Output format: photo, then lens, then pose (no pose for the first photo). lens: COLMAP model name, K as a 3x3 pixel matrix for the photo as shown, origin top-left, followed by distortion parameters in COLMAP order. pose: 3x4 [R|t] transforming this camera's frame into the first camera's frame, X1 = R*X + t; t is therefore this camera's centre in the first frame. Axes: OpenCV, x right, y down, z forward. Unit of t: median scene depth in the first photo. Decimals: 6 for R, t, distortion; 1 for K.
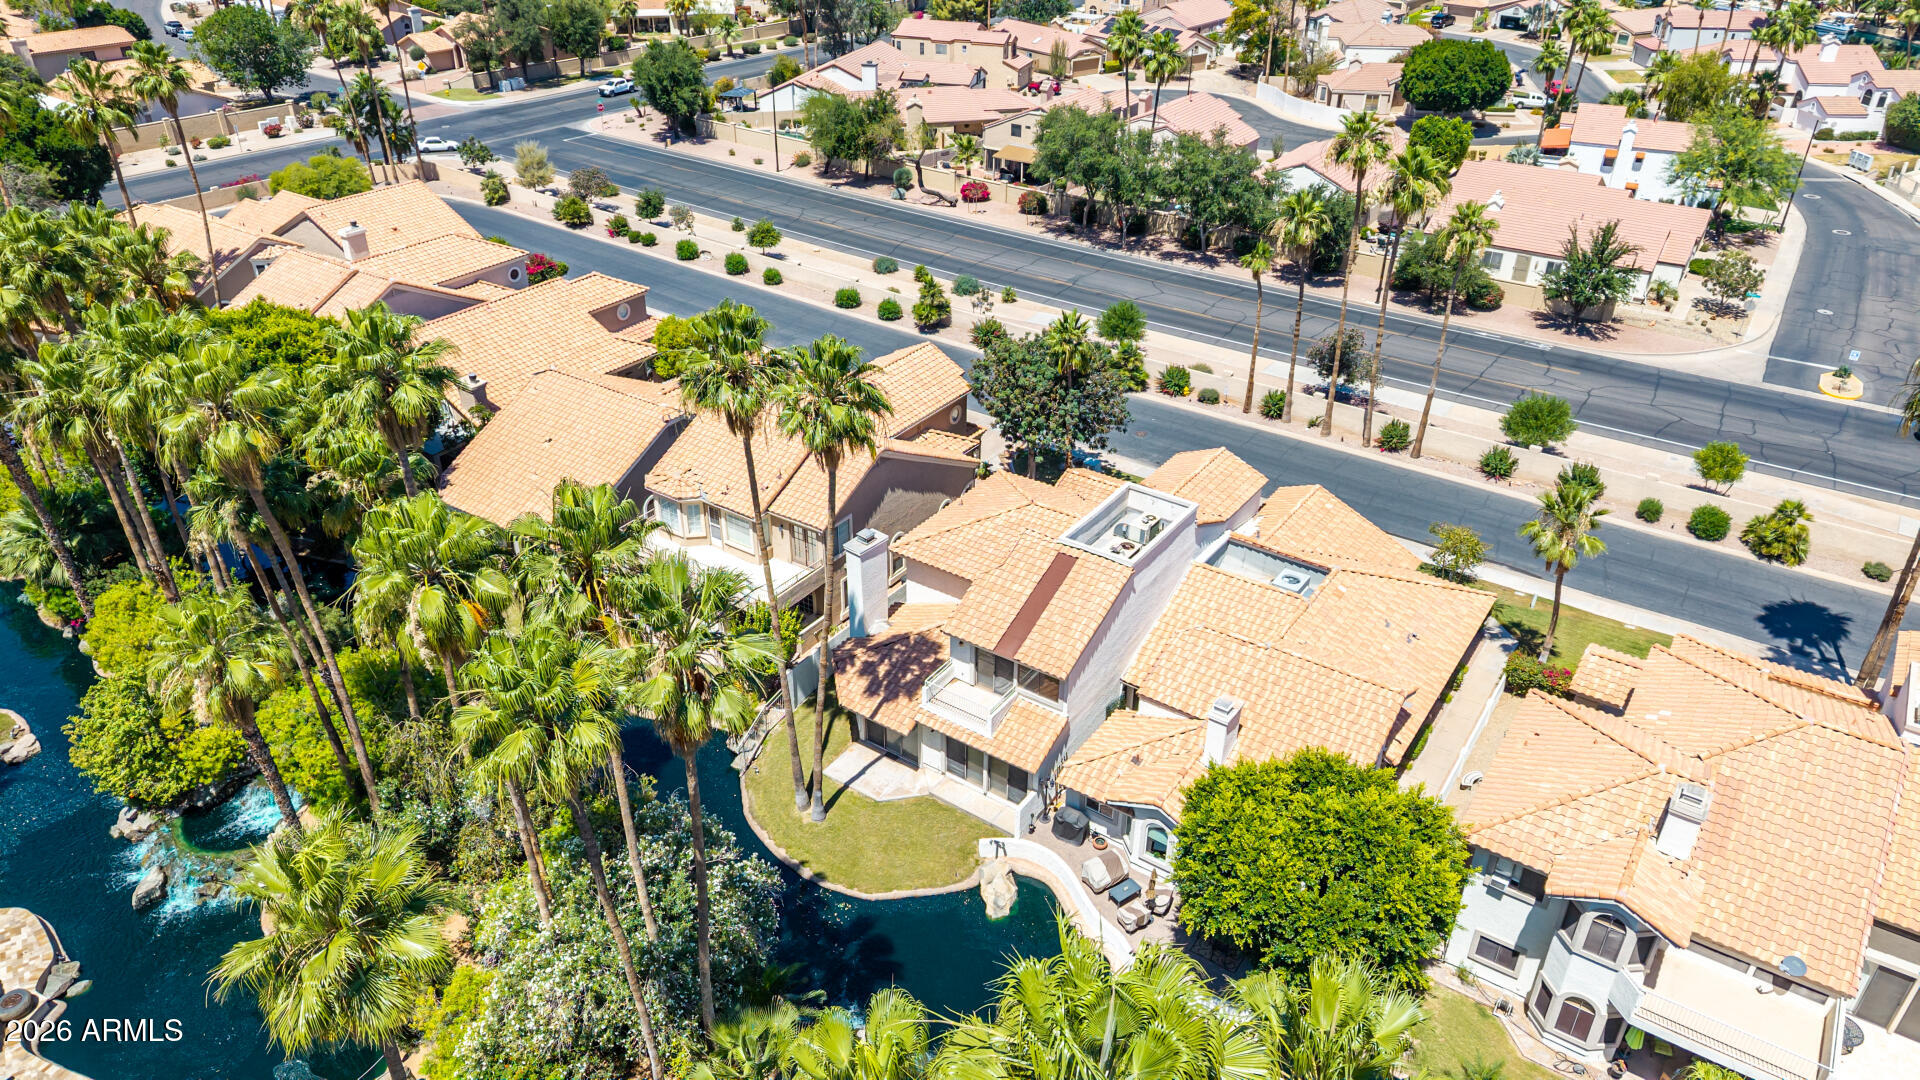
lens RADIAL K [[1281.8, 0, 954.3], [0, 1281.8, 514.5], [0, 0, 1]] dist [0.059431, -0.104023]
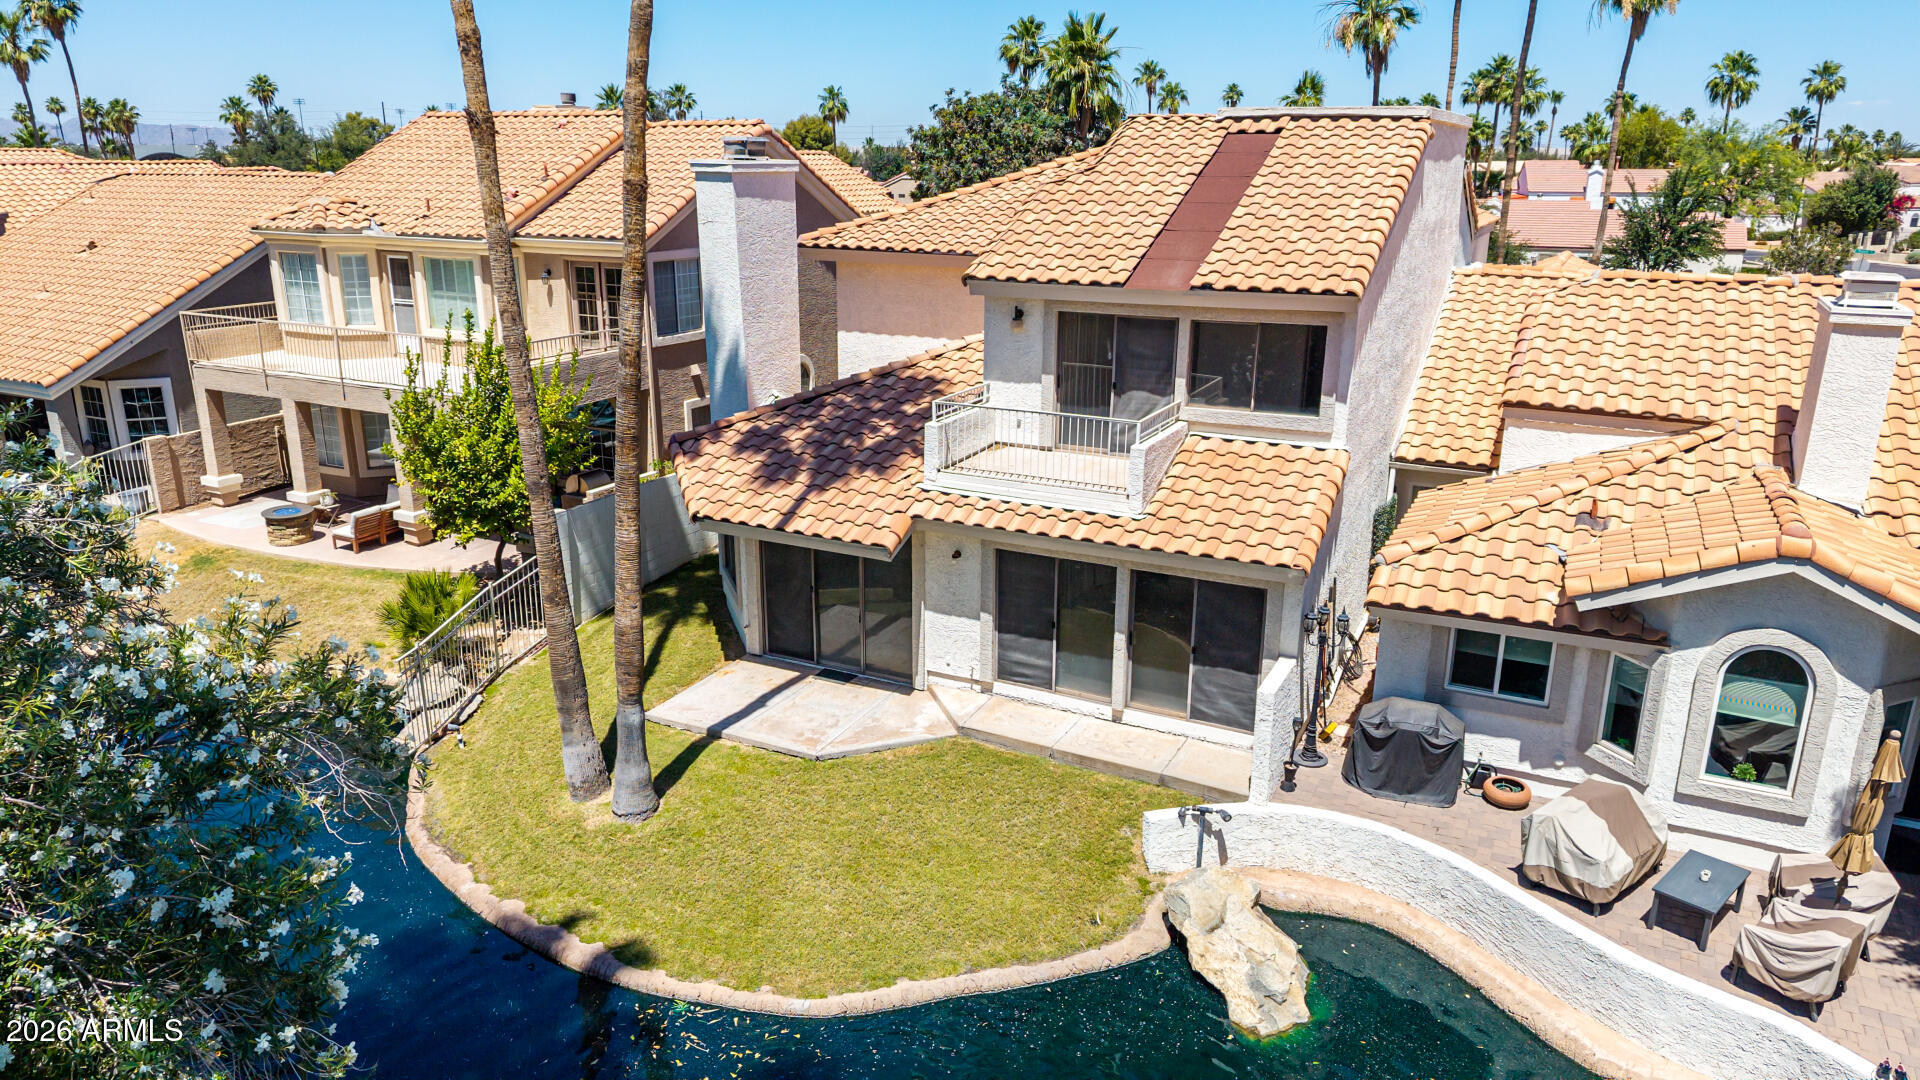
lens RADIAL K [[1279.0, 0, 960.0], [0, 1279.0, 540.0], [0, 0, 1]] dist [0.032775, -0.026313]
pose [[0.989894, -0.037639, 0.136723, -0.061963], [0.066826, 0.974183, -0.215643, 0.231133], [-0.125076, 0.222600, 0.966853, 0.622469]]
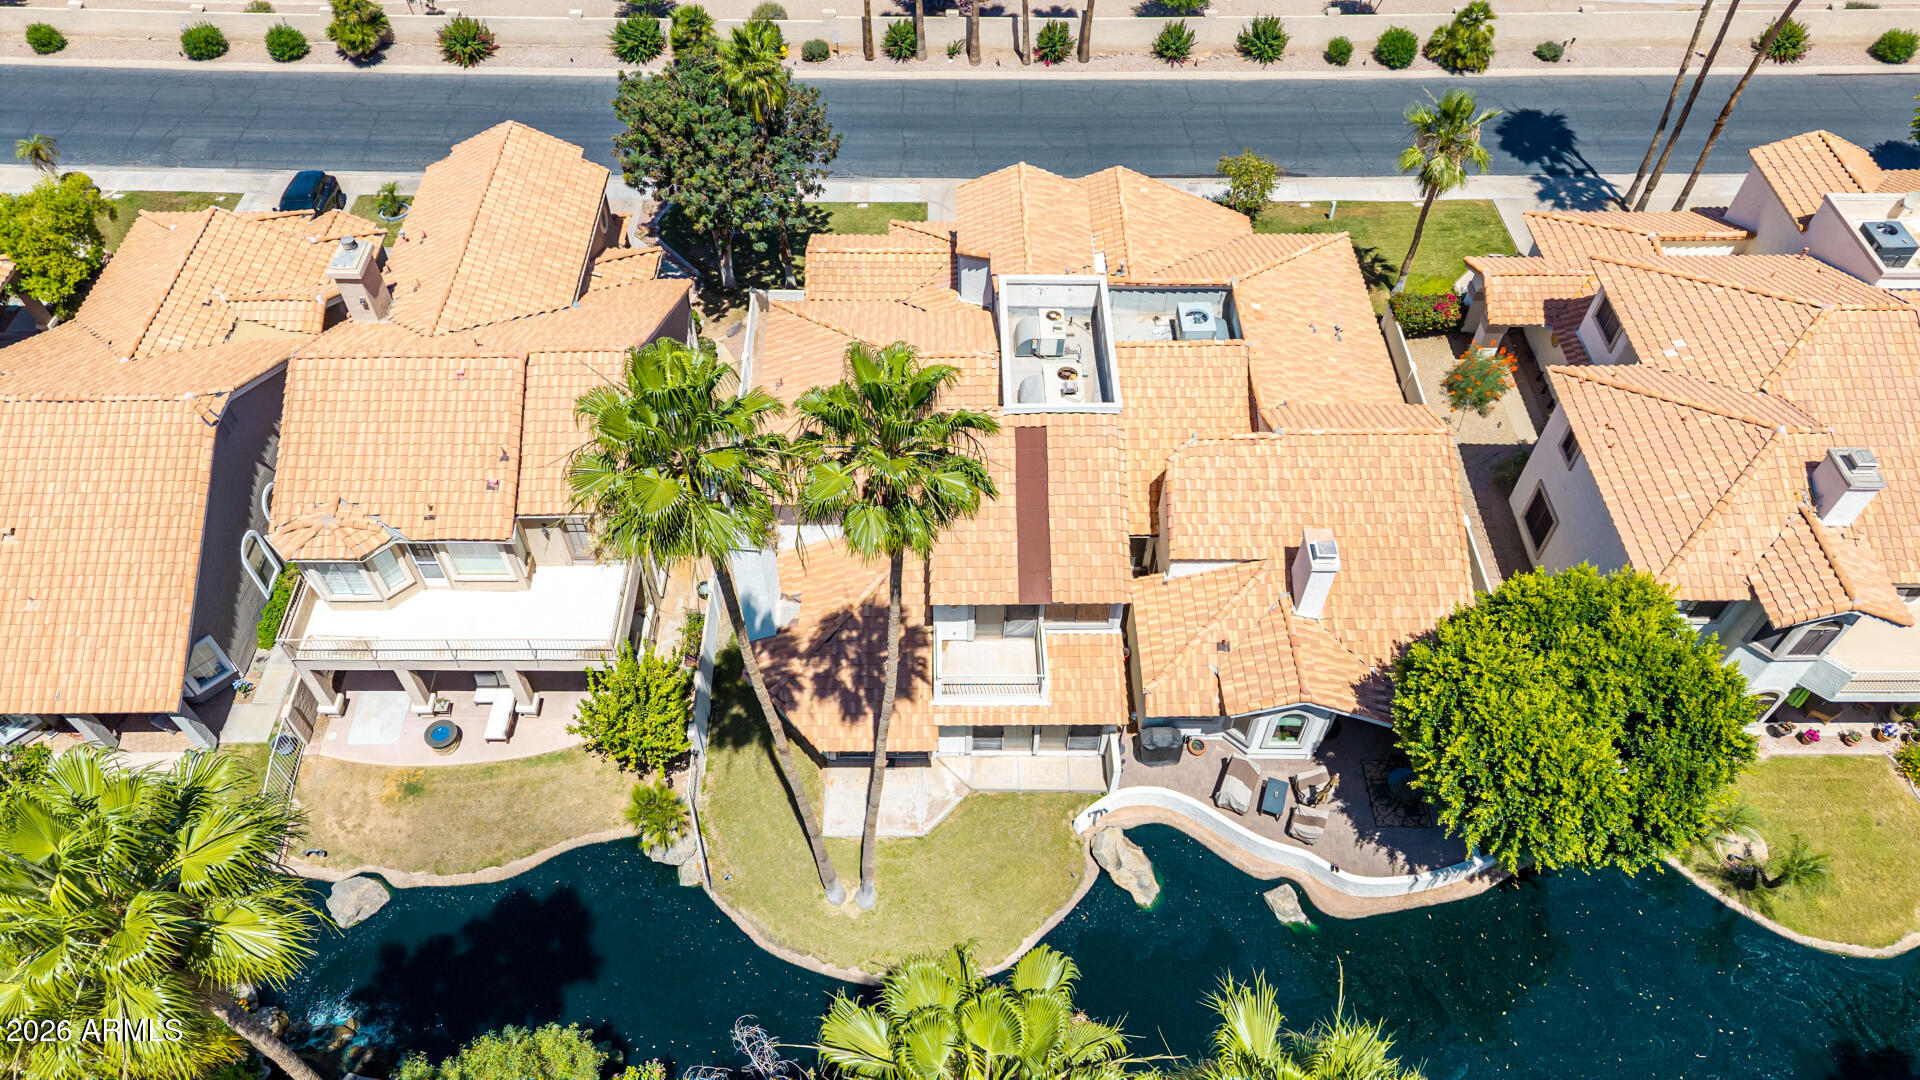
lens RADIAL K [[1281.8, 0, 954.3], [0, 1281.8, 514.5], [0, 0, 1]] dist [0.059431, -0.104023]
pose [[0.816993, -0.440788, 0.371791, -0.226610], [0.283175, 0.868328, 0.407209, -0.223580], [-0.502329, -0.227405, 0.834238, 0.393791]]
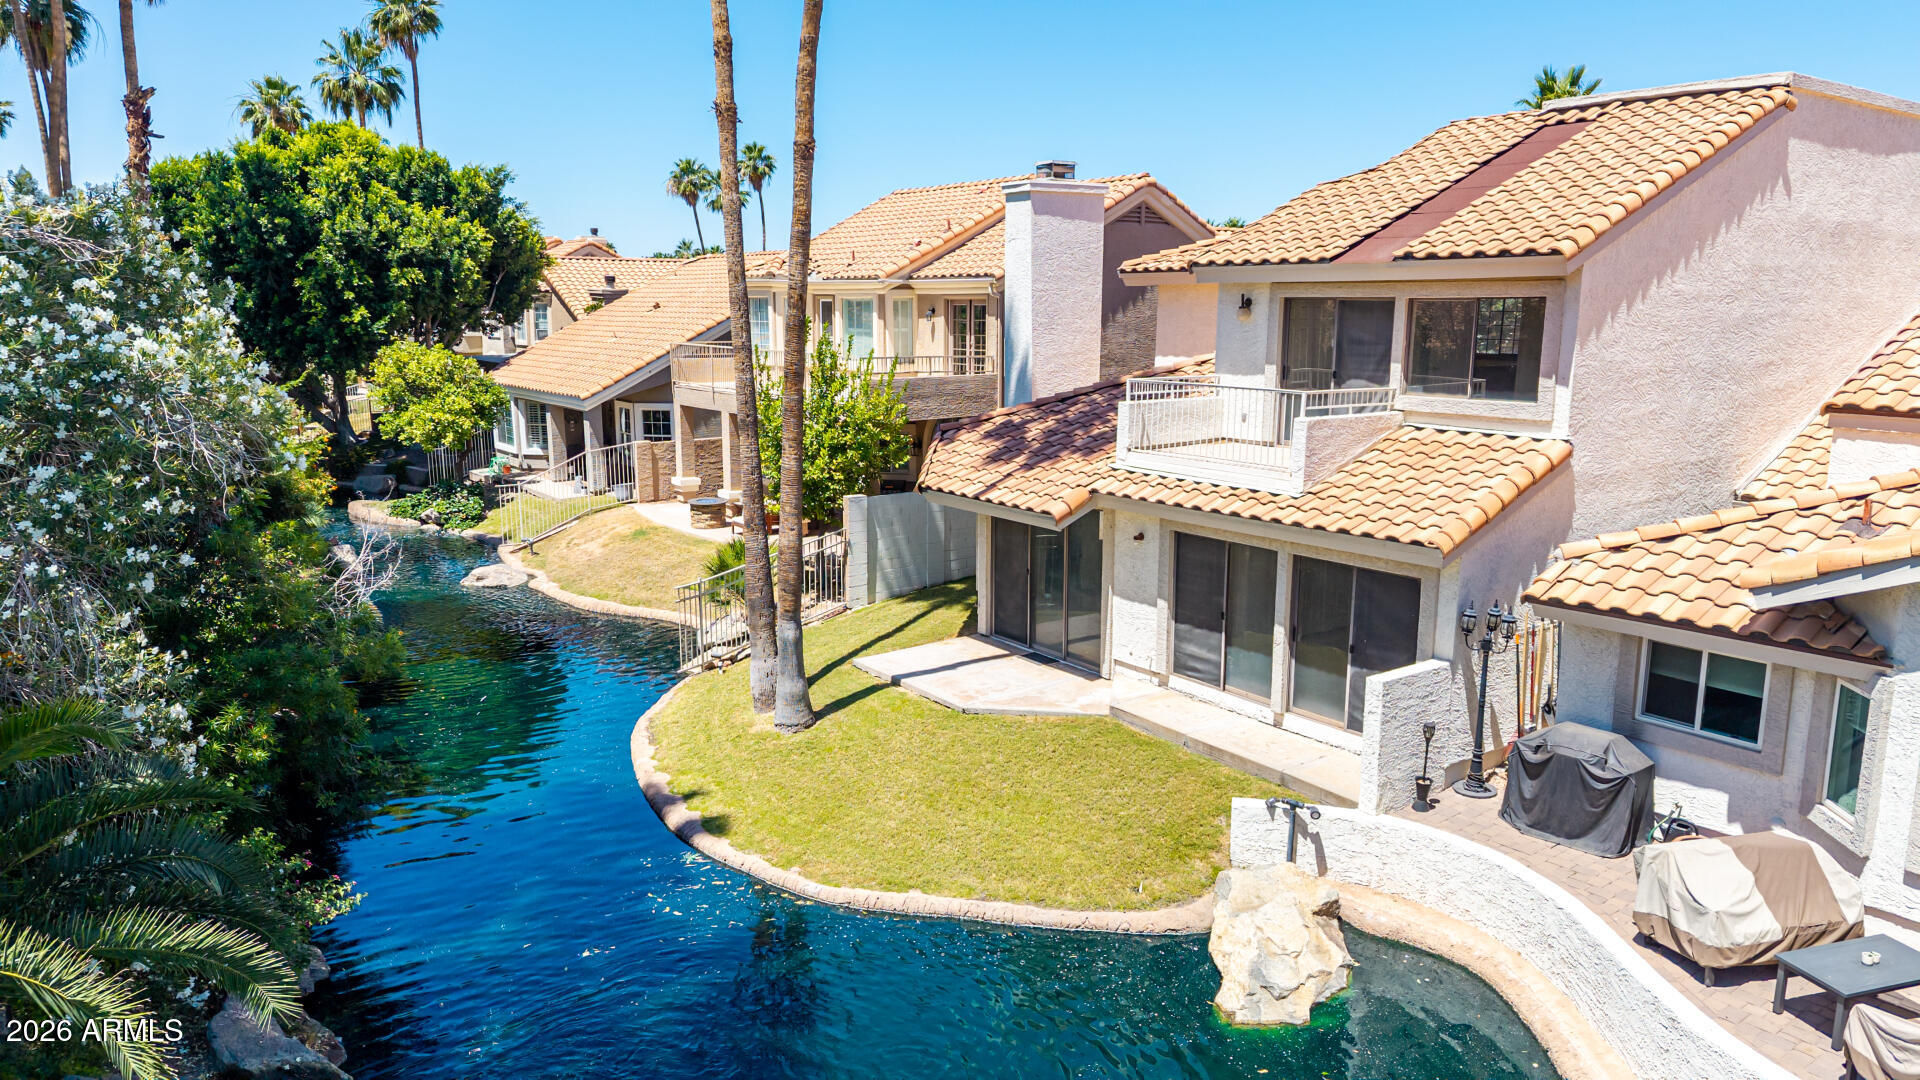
lens RADIAL K [[1279.0, 0, 960.0], [0, 1279.0, 540.0], [0, 0, 1]] dist [0.032775, -0.026313]
pose [[0.946787, 0.059705, -0.316274, 0.045600], [-0.159558, 0.940466, -0.300108, 0.270681], [0.279527, 0.334603, 0.899948, 0.638229]]
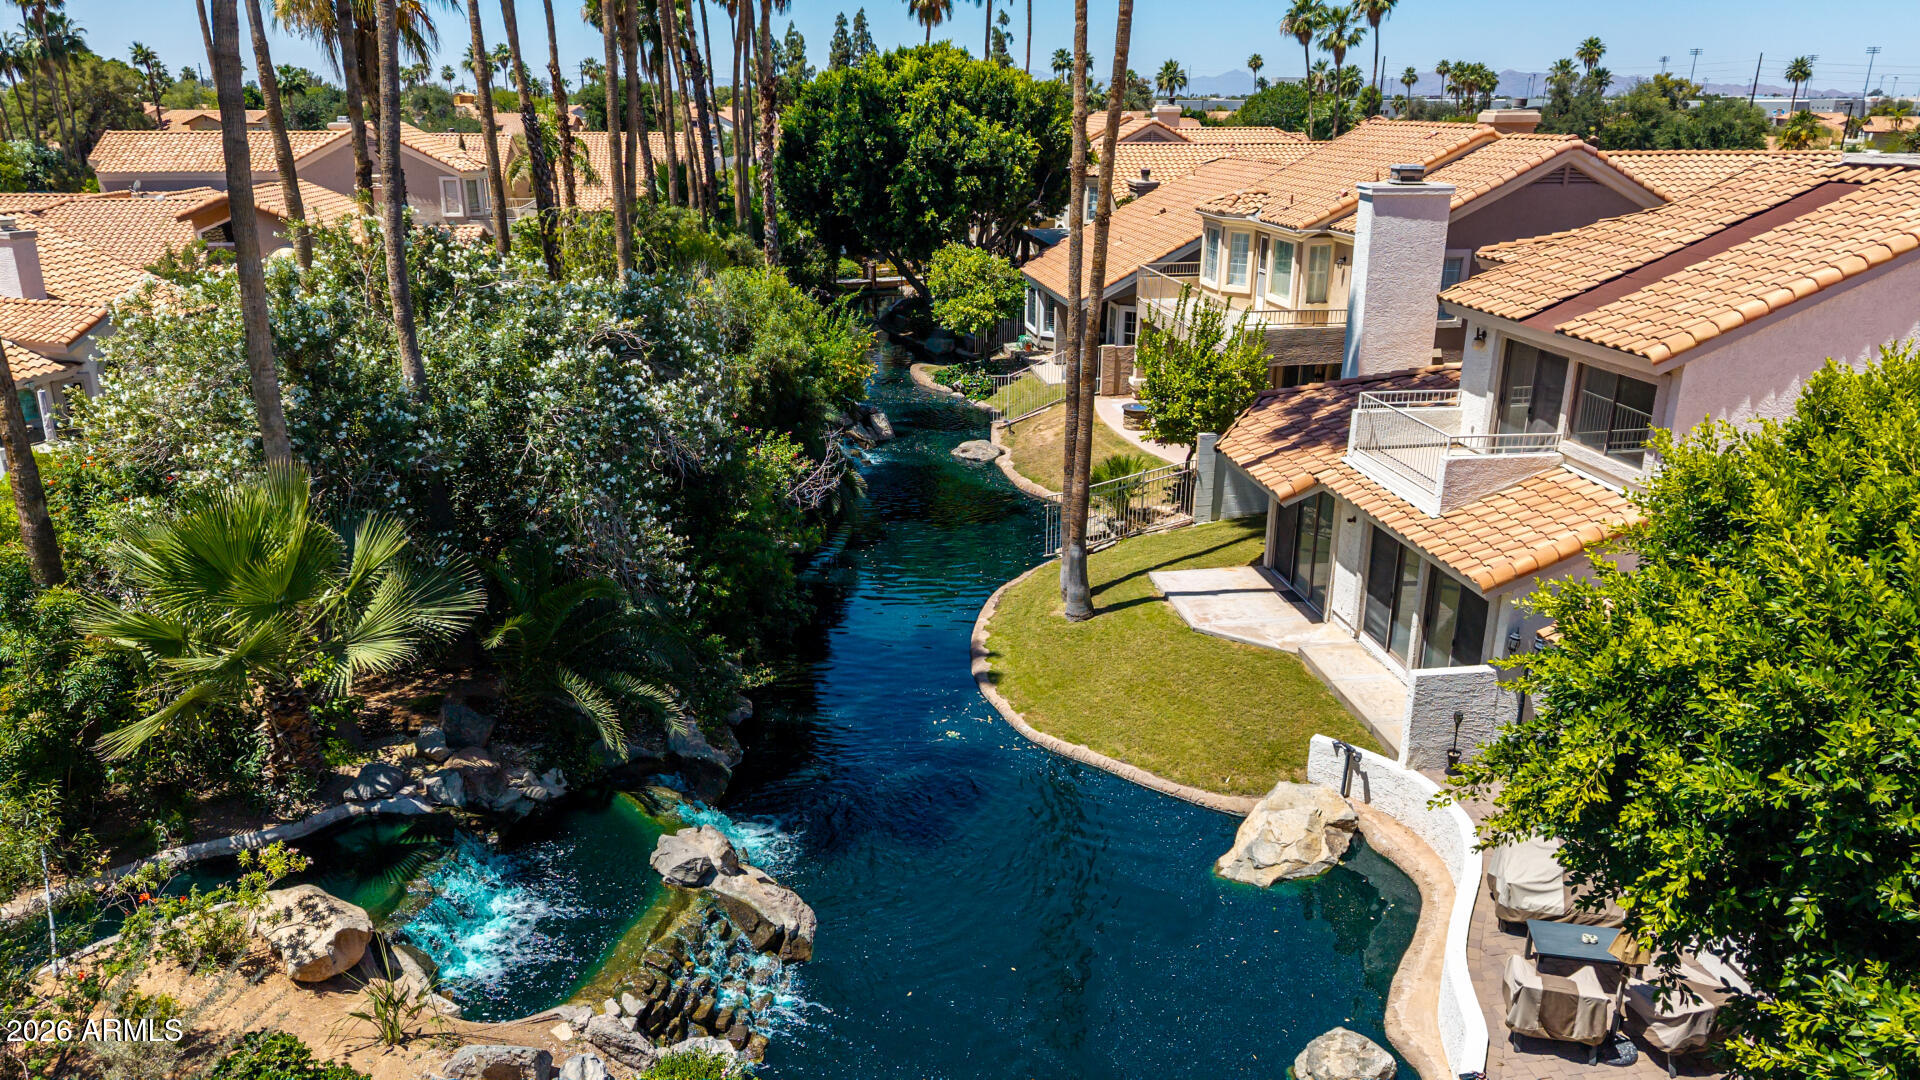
lens RADIAL K [[1299.4, 0, 960.0], [0, 1299.4, 540.0], [0, 0, 1]] dist [0.072811, -0.059873]
pose [[0.686479, 0.235586, -0.687928, 0.193795], [-0.362282, 0.931092, -0.042660, 0.232726], [0.630474, 0.278510, 0.724524, 0.561403]]
